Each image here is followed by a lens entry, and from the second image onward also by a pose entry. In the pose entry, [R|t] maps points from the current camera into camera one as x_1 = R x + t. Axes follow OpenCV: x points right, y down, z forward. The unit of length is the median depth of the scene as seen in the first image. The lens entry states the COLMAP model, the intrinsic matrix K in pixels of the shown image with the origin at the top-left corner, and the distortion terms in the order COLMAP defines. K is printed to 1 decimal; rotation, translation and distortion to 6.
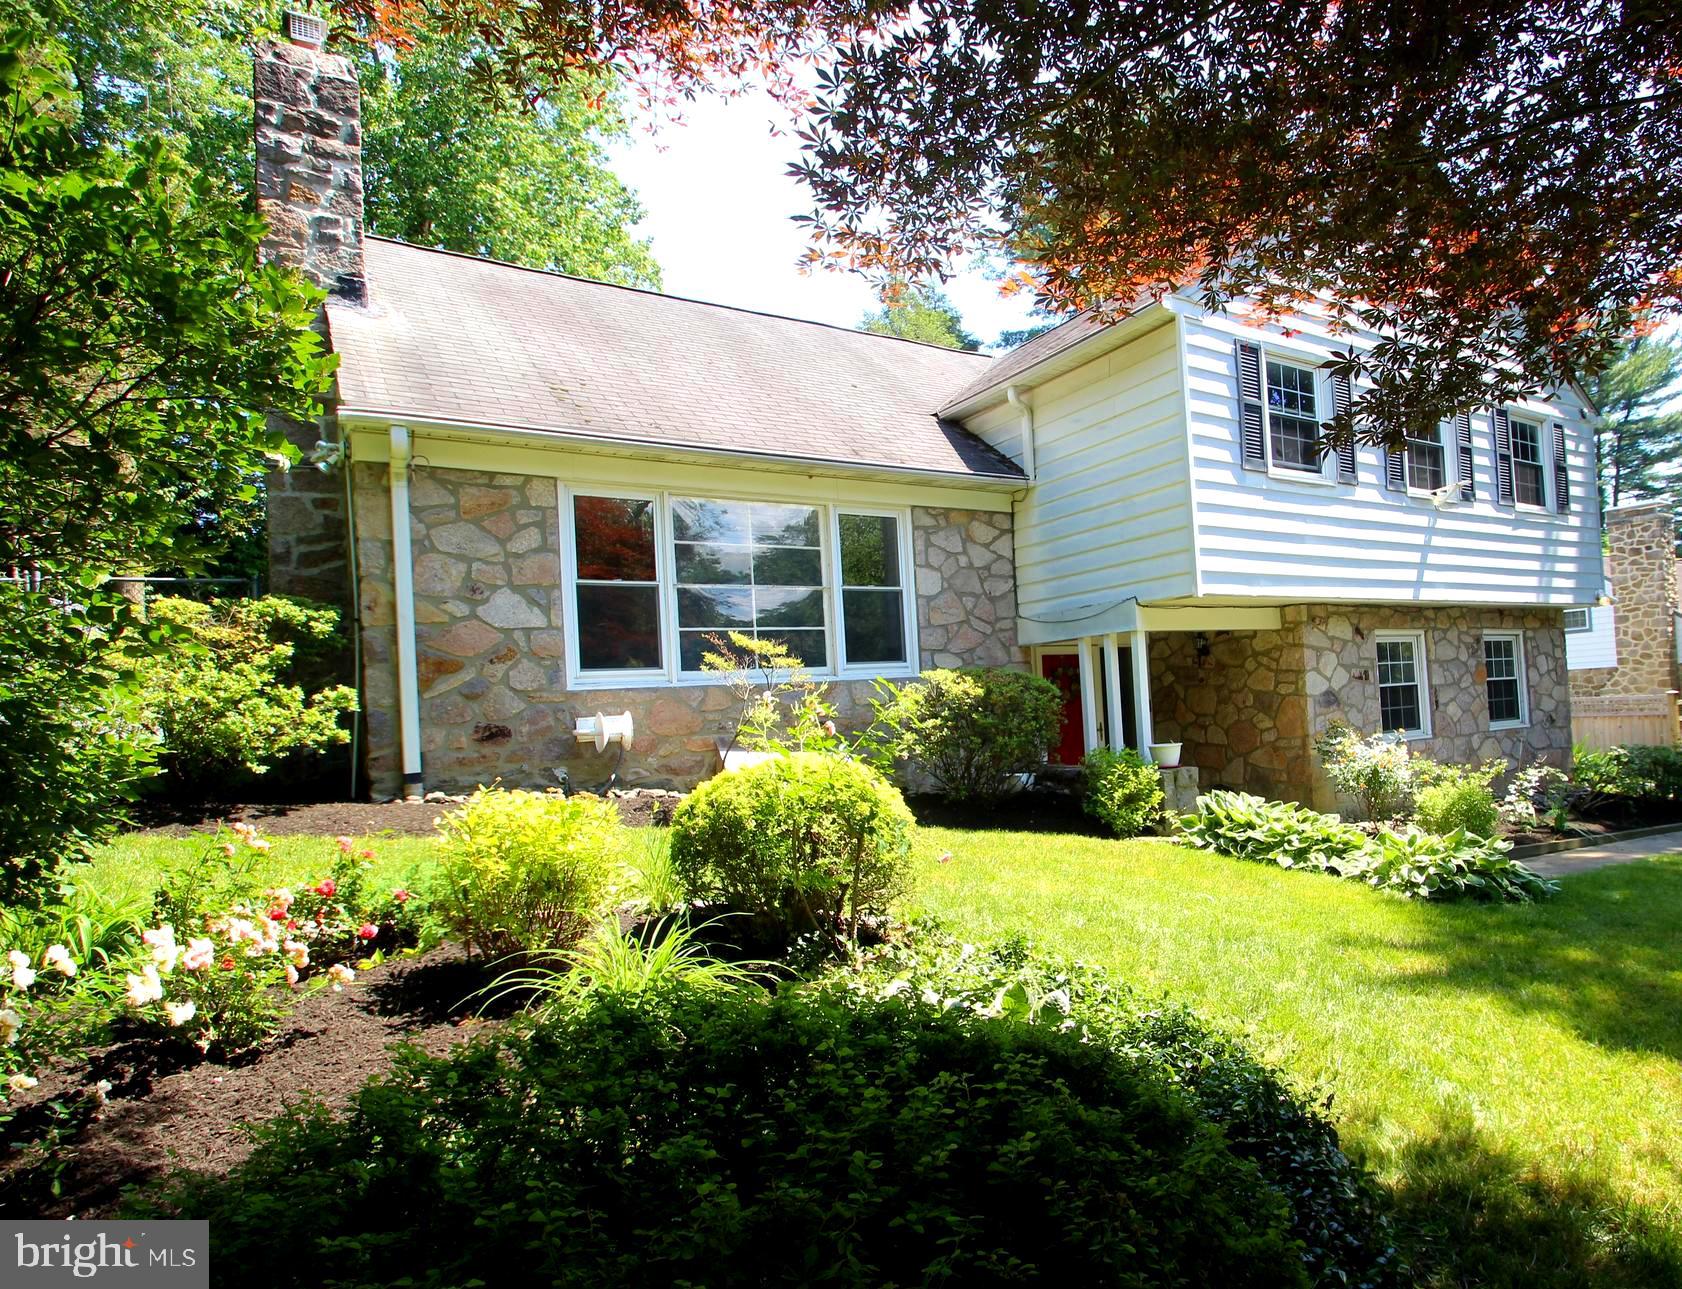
lens RADIAL K [[994.3, 0, 1029.1], [0, 994.3, 680.3], [0, 0, 1]] dist [0.002310, -0.011585]
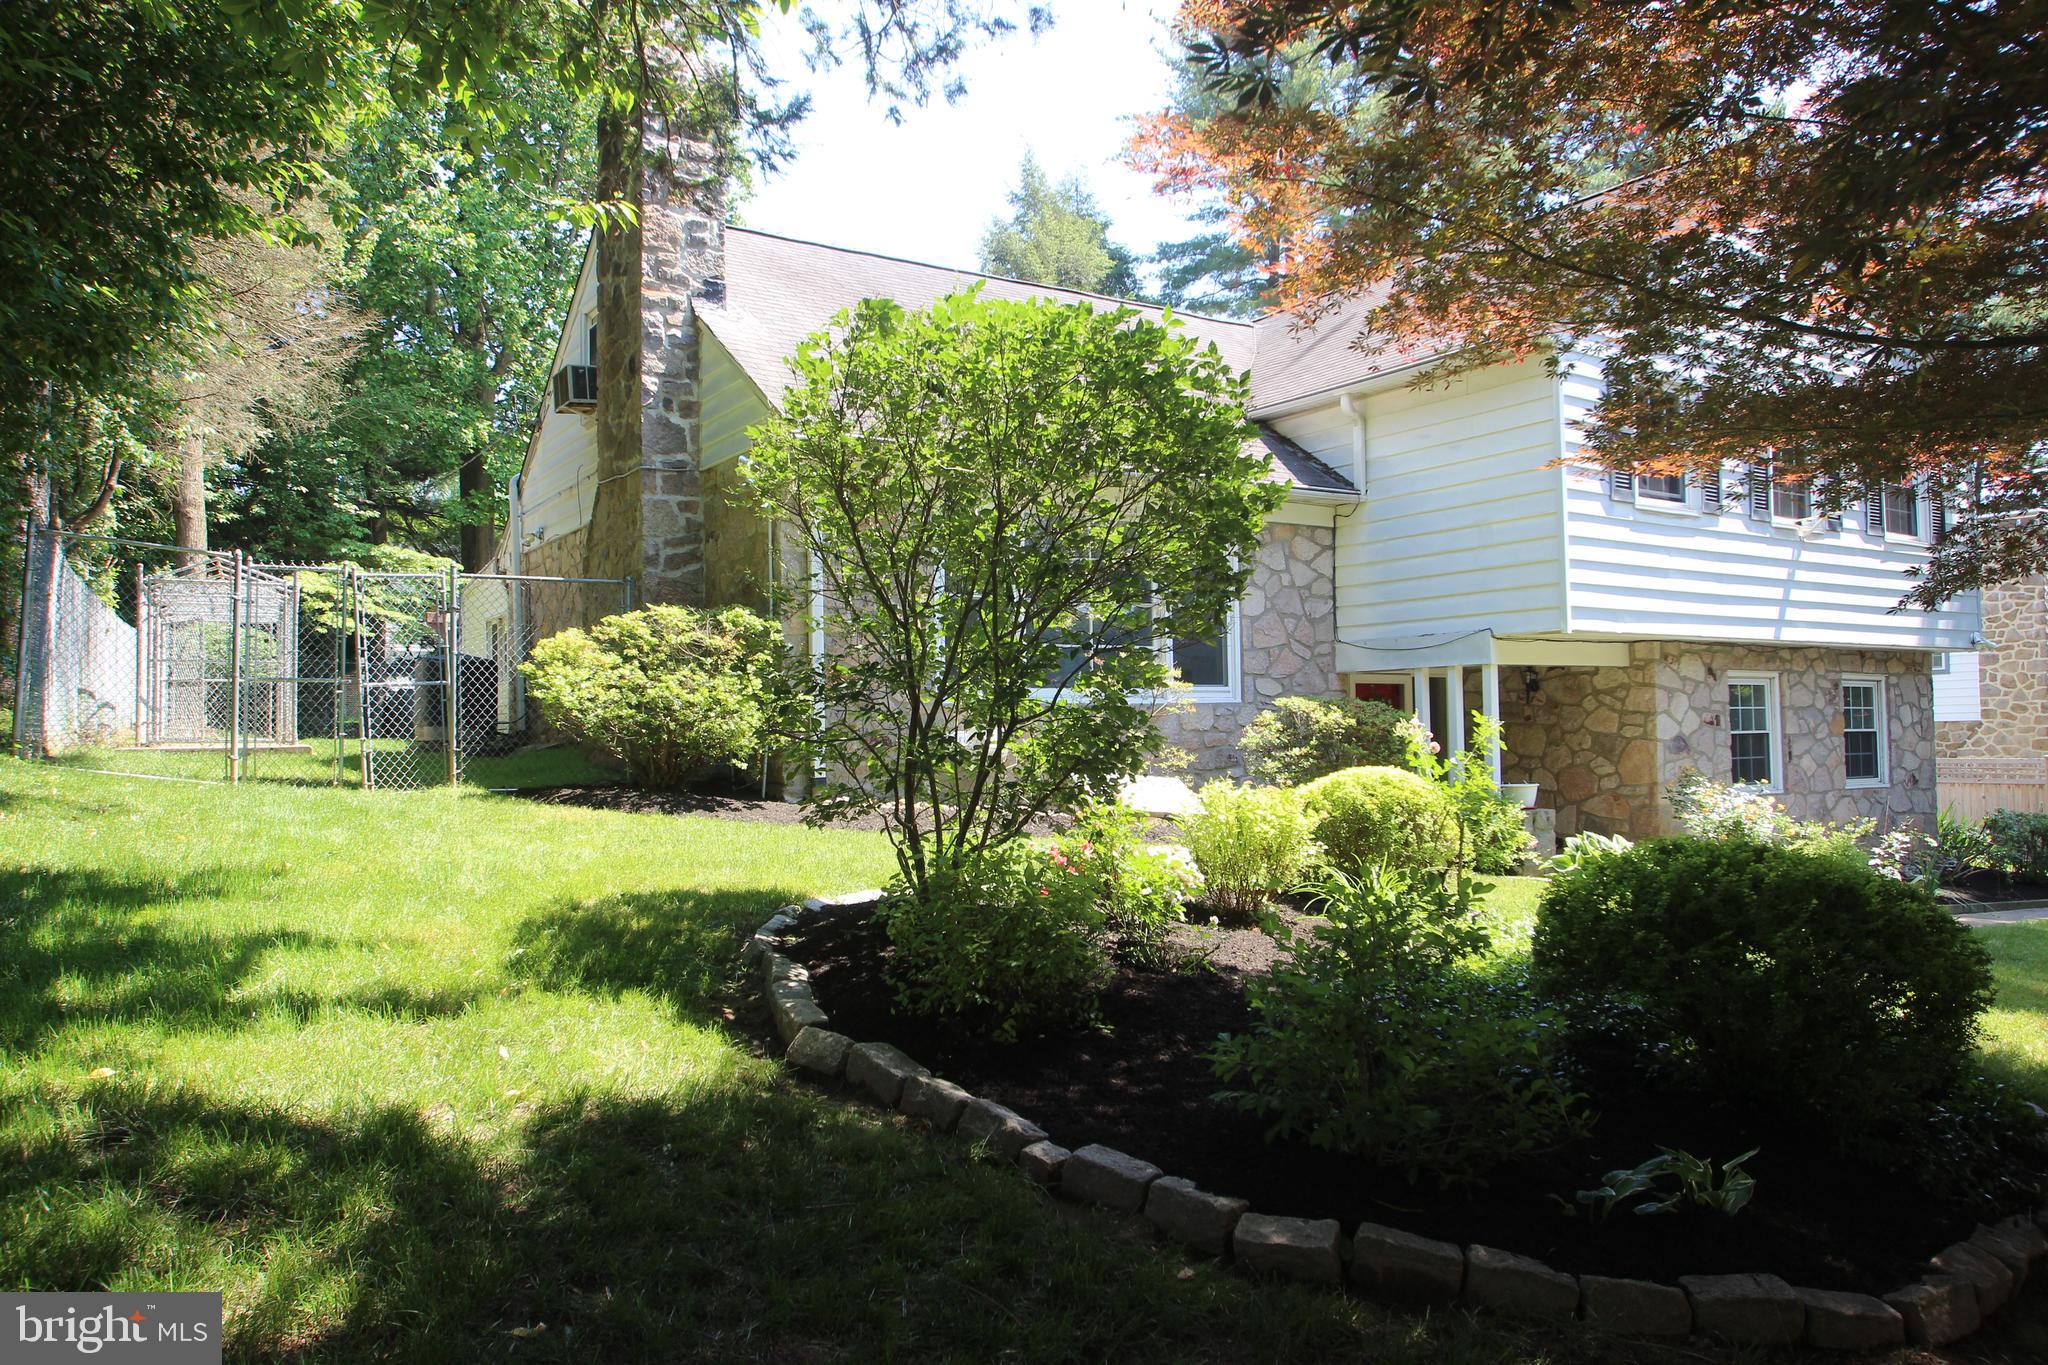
lens RADIAL K [[1427.4, 0, 1027.2], [0, 1427.4, 687.7], [0, 0, 1]] dist [-0.043104, 0.020554]
pose [[0.997675, 0.040662, -0.054699, -0.259733], [-0.041206, 0.999112, -0.008843, 0.002973], [0.054291, 0.011077, 0.998464, -0.382050]]
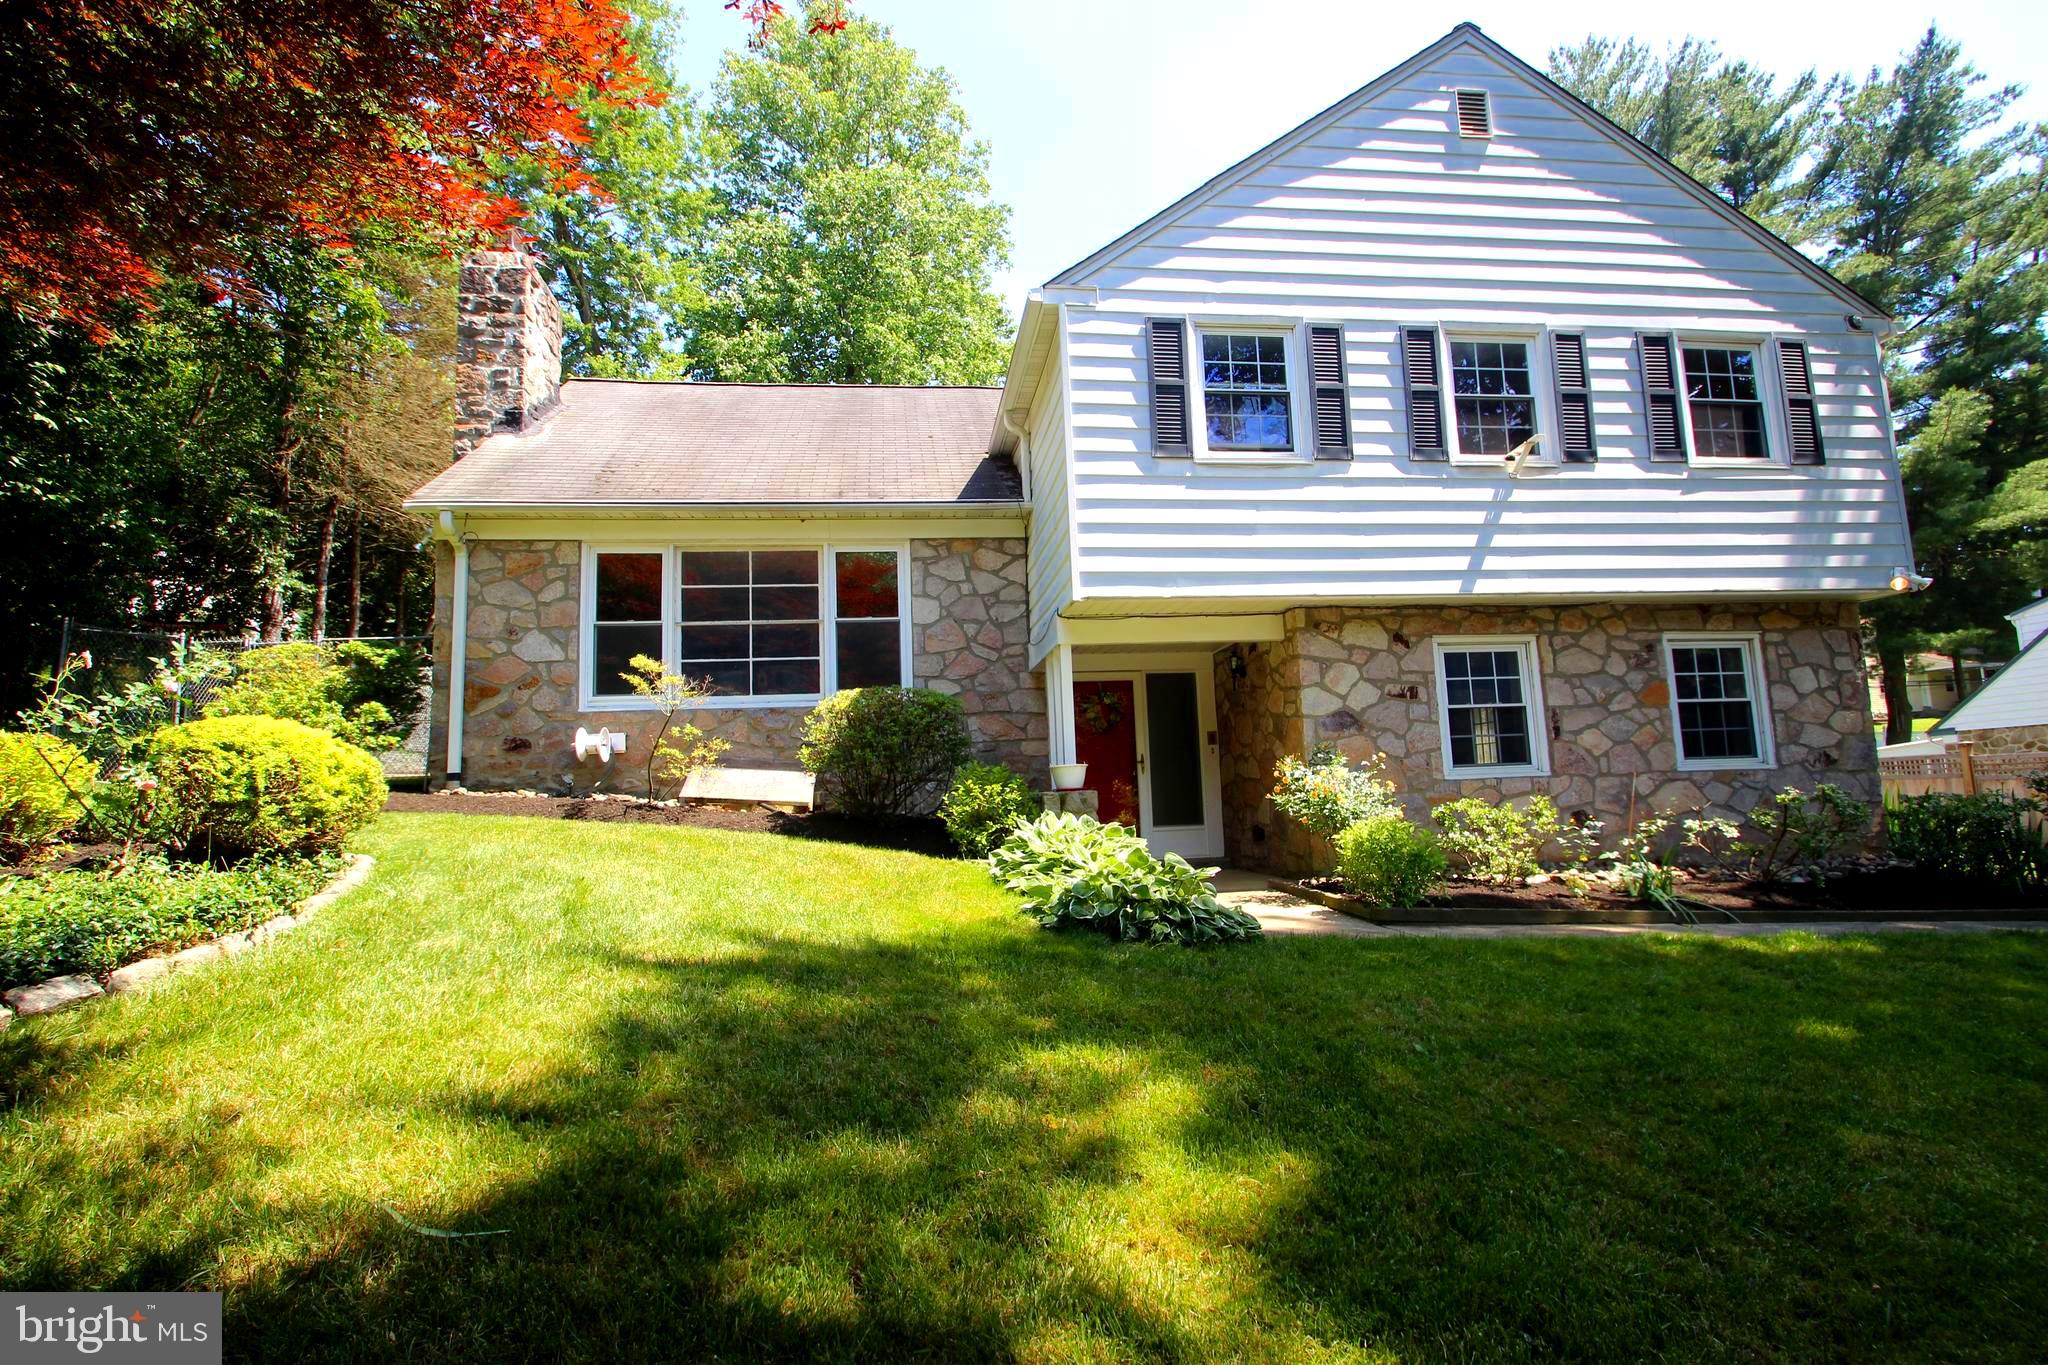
lens RADIAL K [[990.8, 0, 1030.4], [0, 990.8, 682.1], [0, 0, 1]] dist [-0.001868, -0.001405]
pose [[0.875148, -0.031962, -0.482799, 0.535059], [-0.002290, 0.997531, -0.070190, 0.050952], [0.483850, 0.062532, 0.872914, 0.180104]]
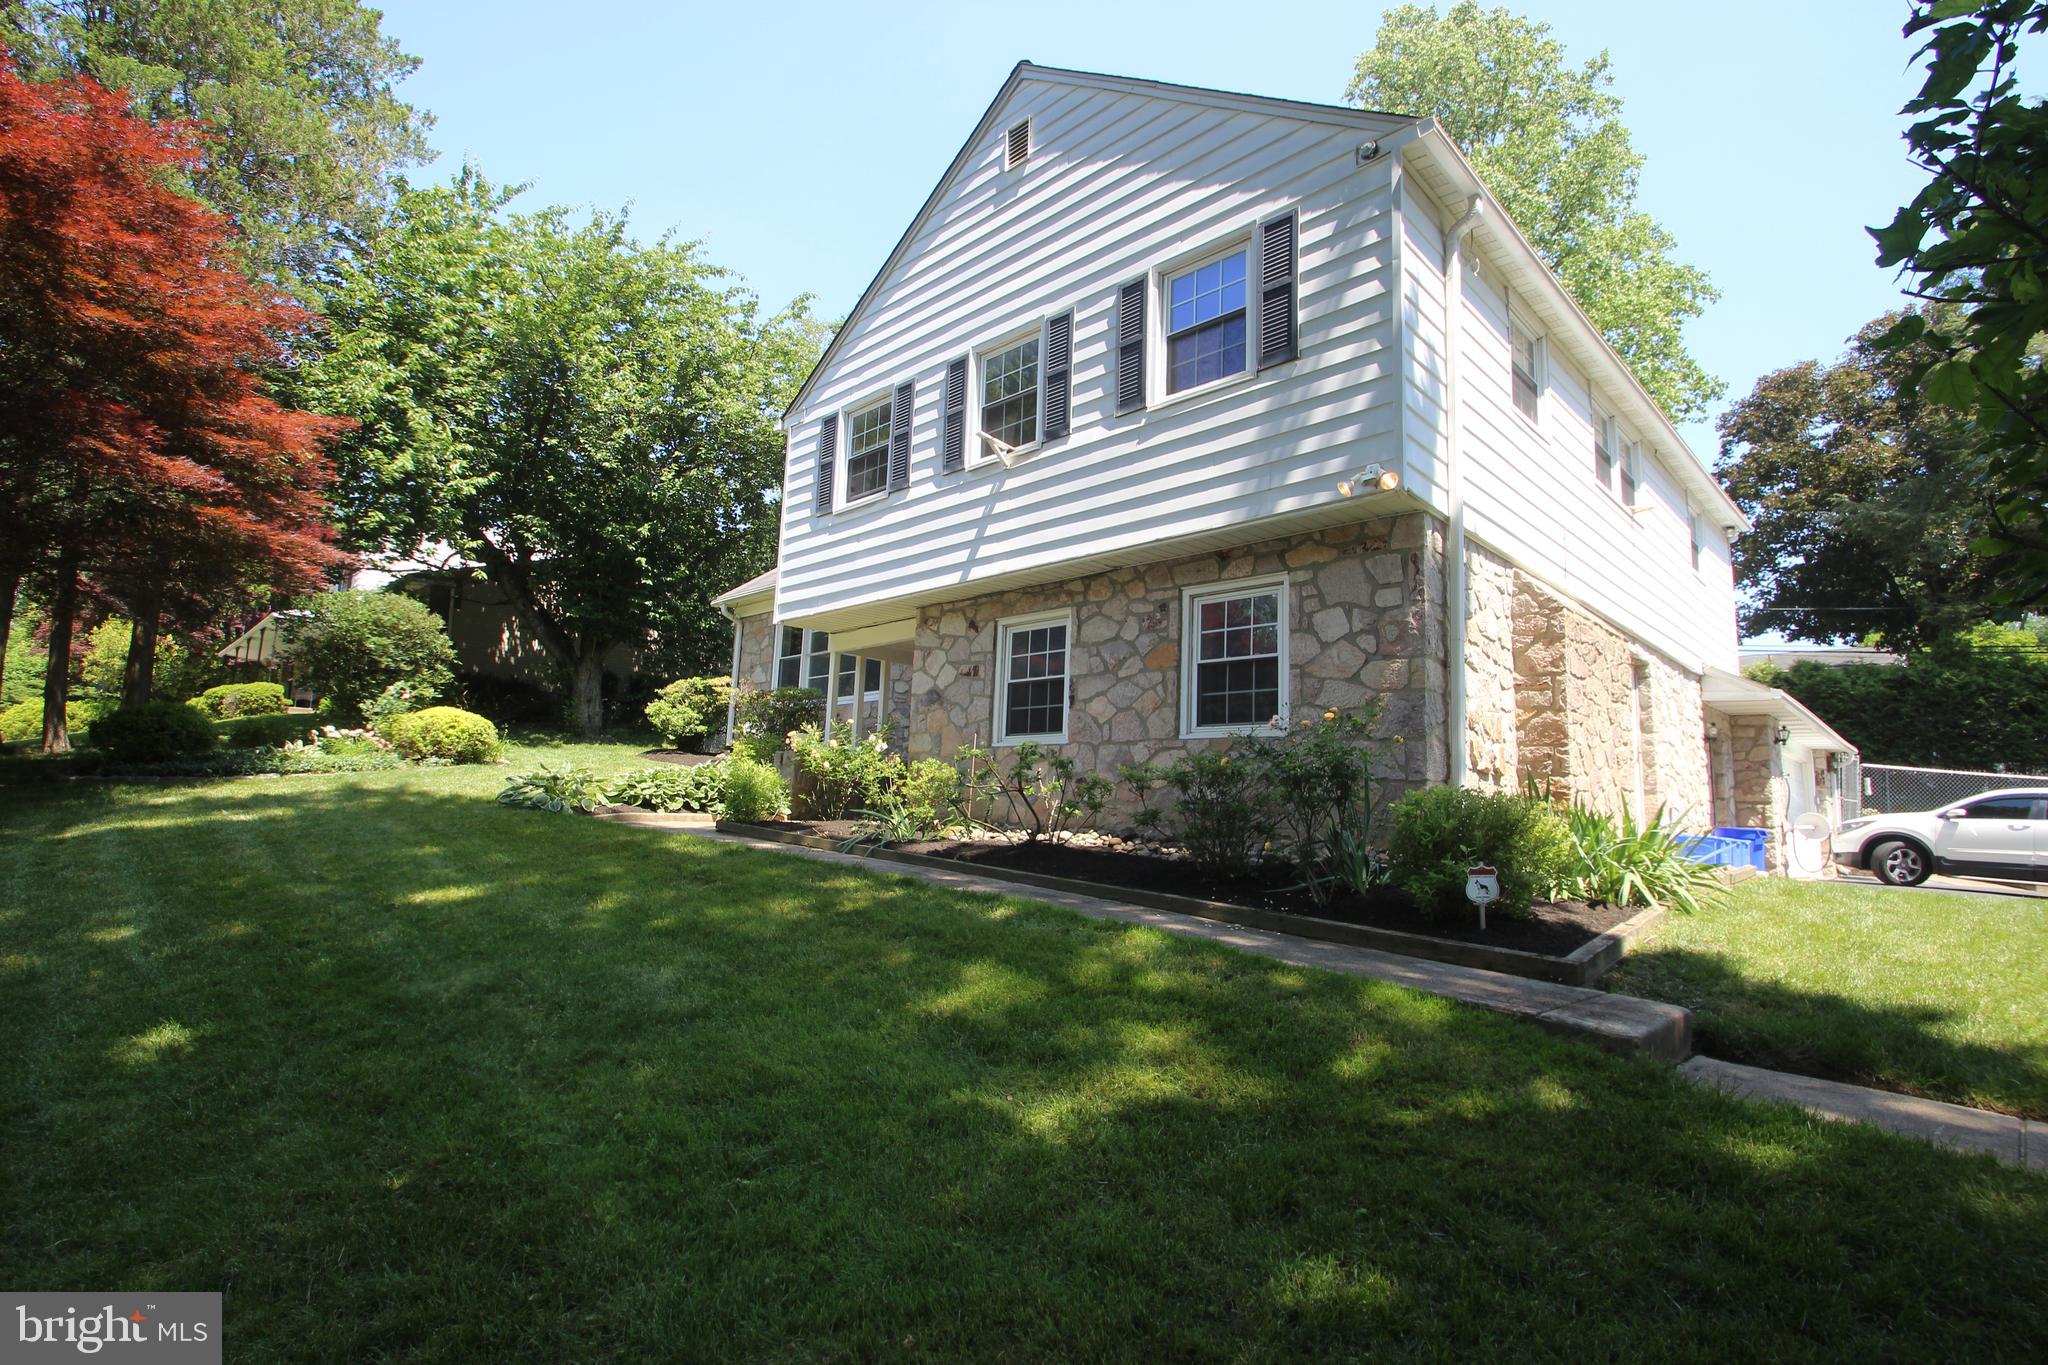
lens RADIAL K [[996.0, 0, 1030.6], [0, 996.0, 677.8], [0, 0, 1]] dist [0.003886, -0.013578]
pose [[0.158284, -0.081878, -0.983993, 1.476368], [-0.025555, 0.995882, -0.086978, 0.094605], [0.987063, 0.038913, 0.155540, 1.066559]]
